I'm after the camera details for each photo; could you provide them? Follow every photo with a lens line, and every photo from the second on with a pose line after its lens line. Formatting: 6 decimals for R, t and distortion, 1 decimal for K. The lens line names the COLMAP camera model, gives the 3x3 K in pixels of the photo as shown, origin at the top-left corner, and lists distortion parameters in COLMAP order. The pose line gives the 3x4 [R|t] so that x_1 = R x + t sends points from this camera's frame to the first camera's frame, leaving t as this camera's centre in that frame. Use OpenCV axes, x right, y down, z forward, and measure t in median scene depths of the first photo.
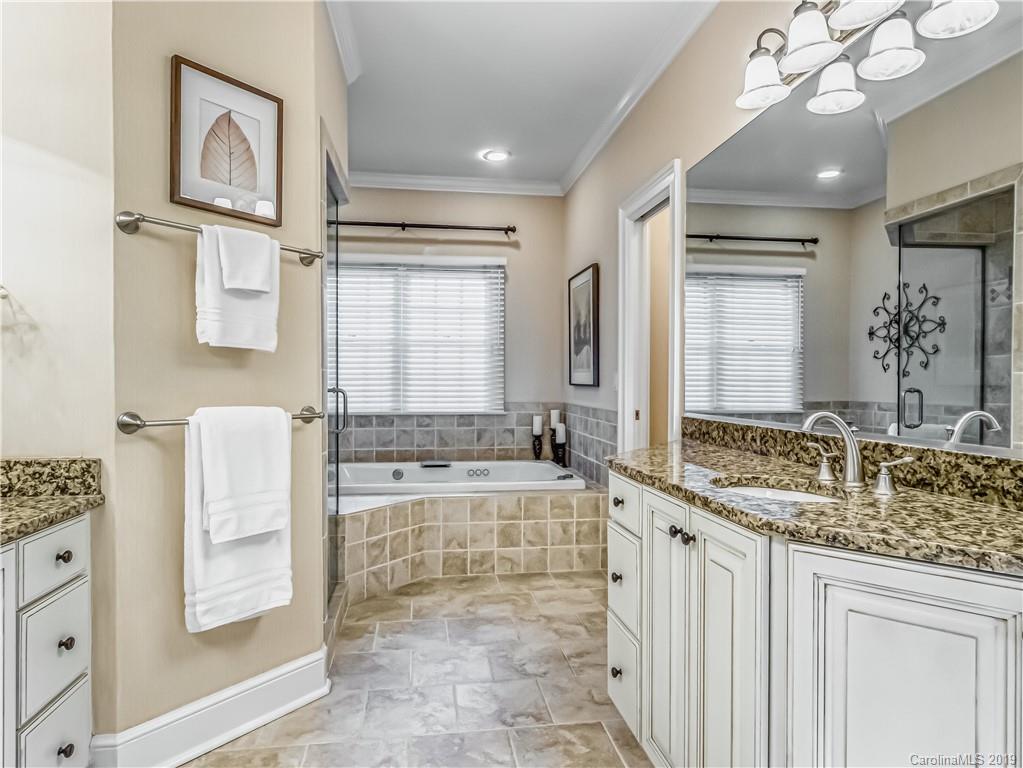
lens RADIAL K [[613.1, 0, 509.2], [0, 613.1, 386.4], [0, 0, 1]] dist [0.006167, -0.001139]
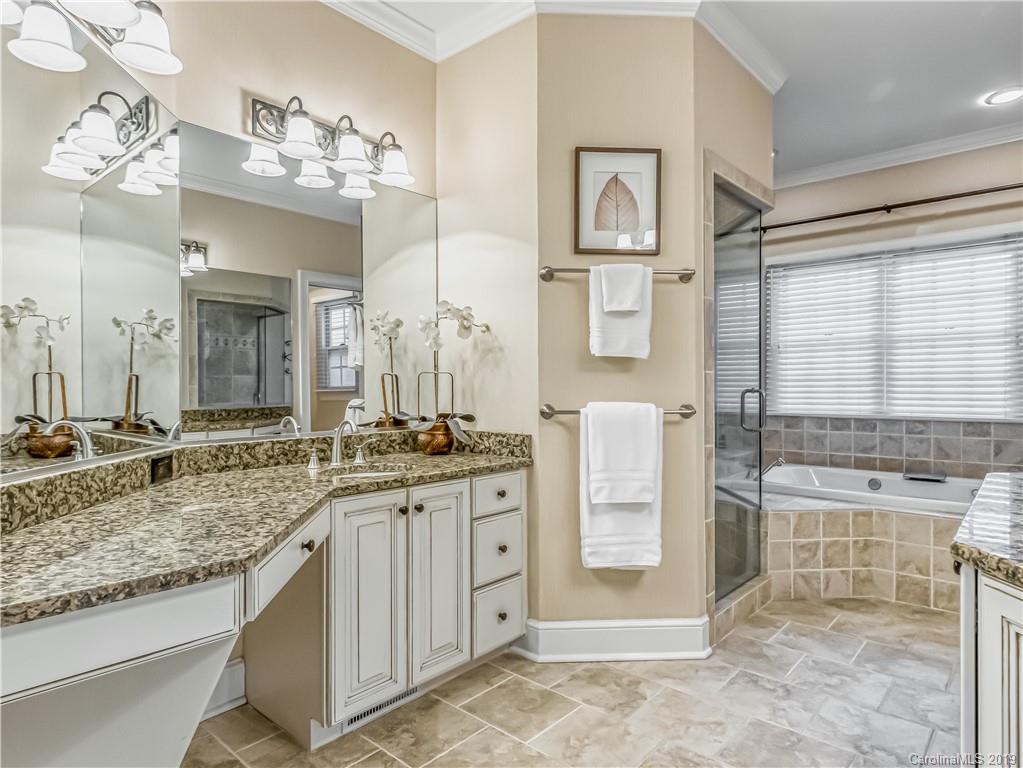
lens RADIAL K [[613.1, 0, 506.6], [0, 613.1, 386.6], [0, 0, 1]] dist [0.006167, -0.001139]
pose [[0.645302, -0.001196, -0.763927, 0.357826], [-0.000937, 0.999997, -0.002357, 0.003176], [0.763927, 0.002237, 0.645299, -0.008364]]
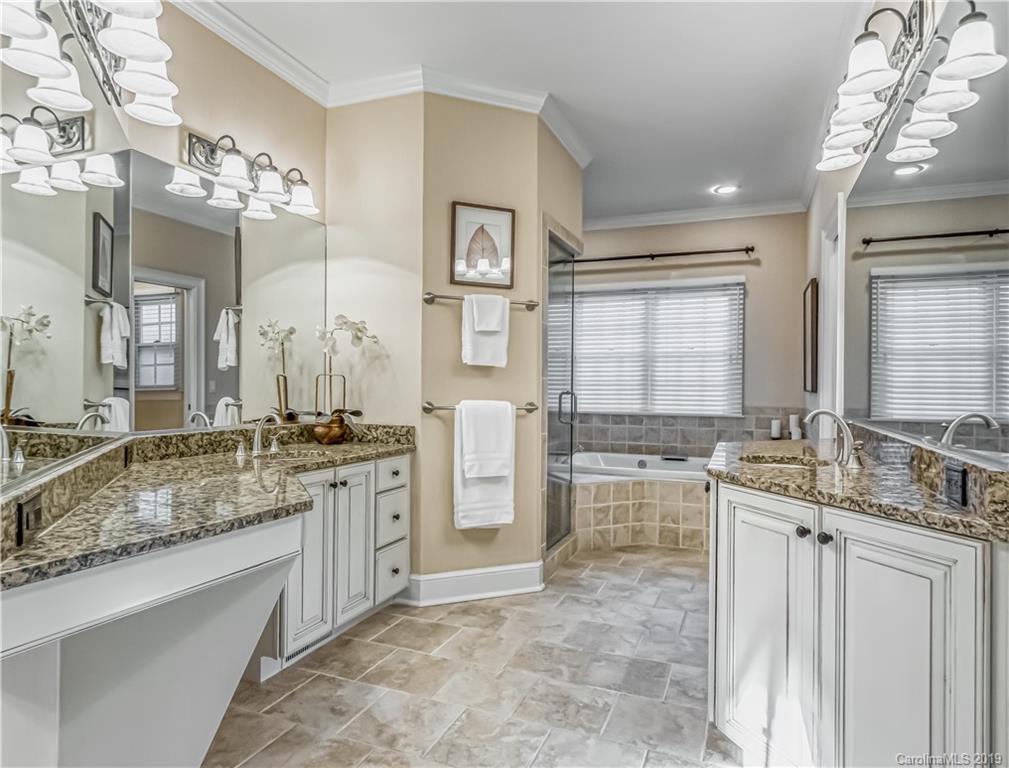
lens RADIAL K [[615.4, 0, 508.8], [0, 615.4, 386.6], [0, 0, 1]] dist [-0.000564, 0.007409]
pose [[0.868243, 0.005986, -0.496103, 0.417209], [-0.011117, 0.999911, -0.007391, 0.006534], [0.496014, 0.011933, 0.868232, -0.395463]]
